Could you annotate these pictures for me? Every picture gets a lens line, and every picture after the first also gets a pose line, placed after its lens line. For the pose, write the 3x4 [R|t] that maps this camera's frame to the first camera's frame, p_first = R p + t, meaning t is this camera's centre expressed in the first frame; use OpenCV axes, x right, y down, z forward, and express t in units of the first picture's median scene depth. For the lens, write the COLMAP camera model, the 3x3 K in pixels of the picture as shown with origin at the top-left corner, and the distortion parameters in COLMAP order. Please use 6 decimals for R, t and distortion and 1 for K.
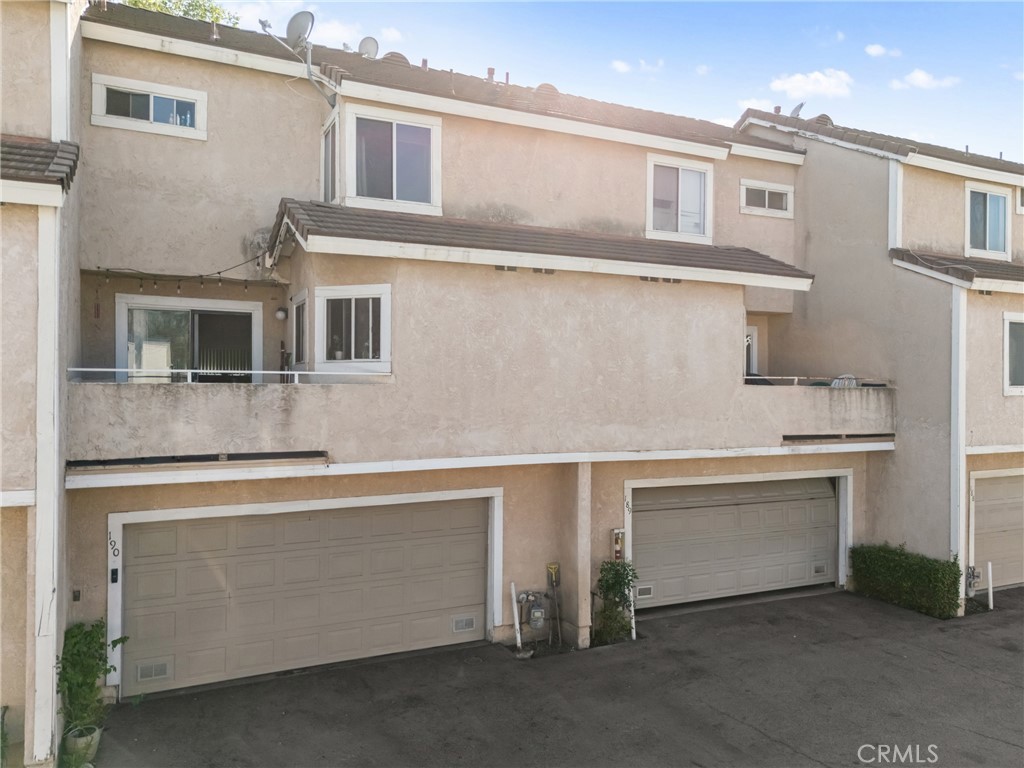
lens RADIAL K [[763.7, 0, 512.0], [0, 763.7, 384.0], [0, 0, 1]] dist [-0.001665, 0.000302]
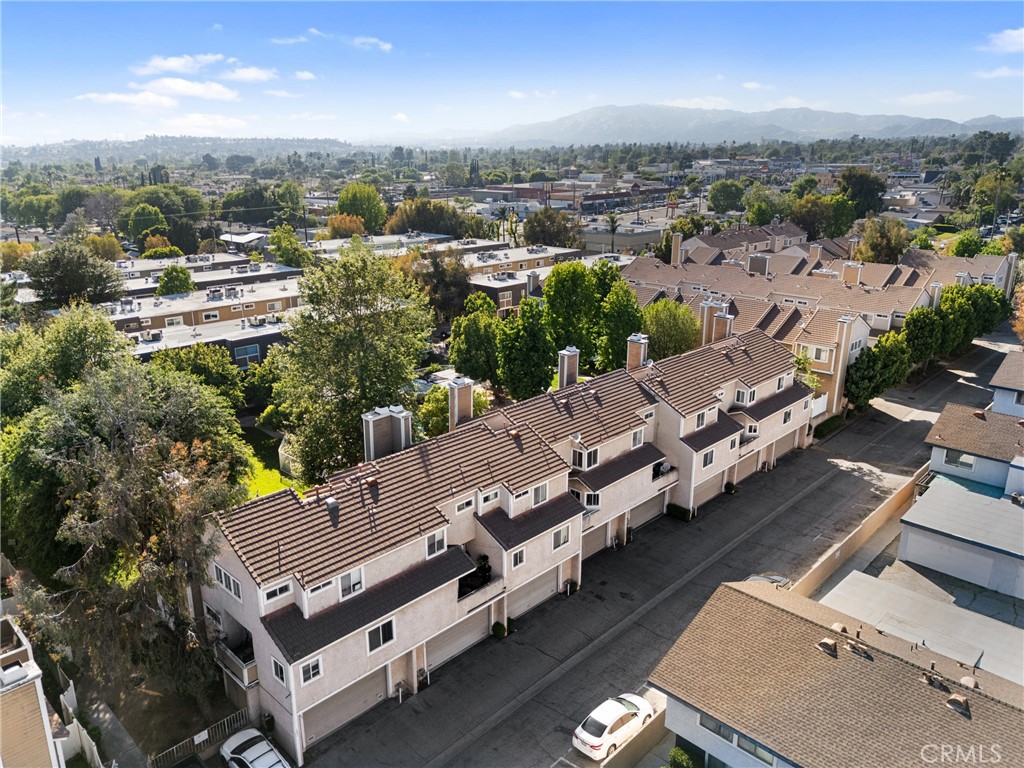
lens RADIAL K [[763.7, 0, 512.0], [0, 763.7, 384.0], [0, 0, 1]] dist [-0.001665, 0.000302]
pose [[0.936989, -0.108820, 0.331979, -1.715227], [0.005905, 0.955049, 0.296390, -1.715057], [-0.349309, -0.275754, 0.895513, -2.322855]]
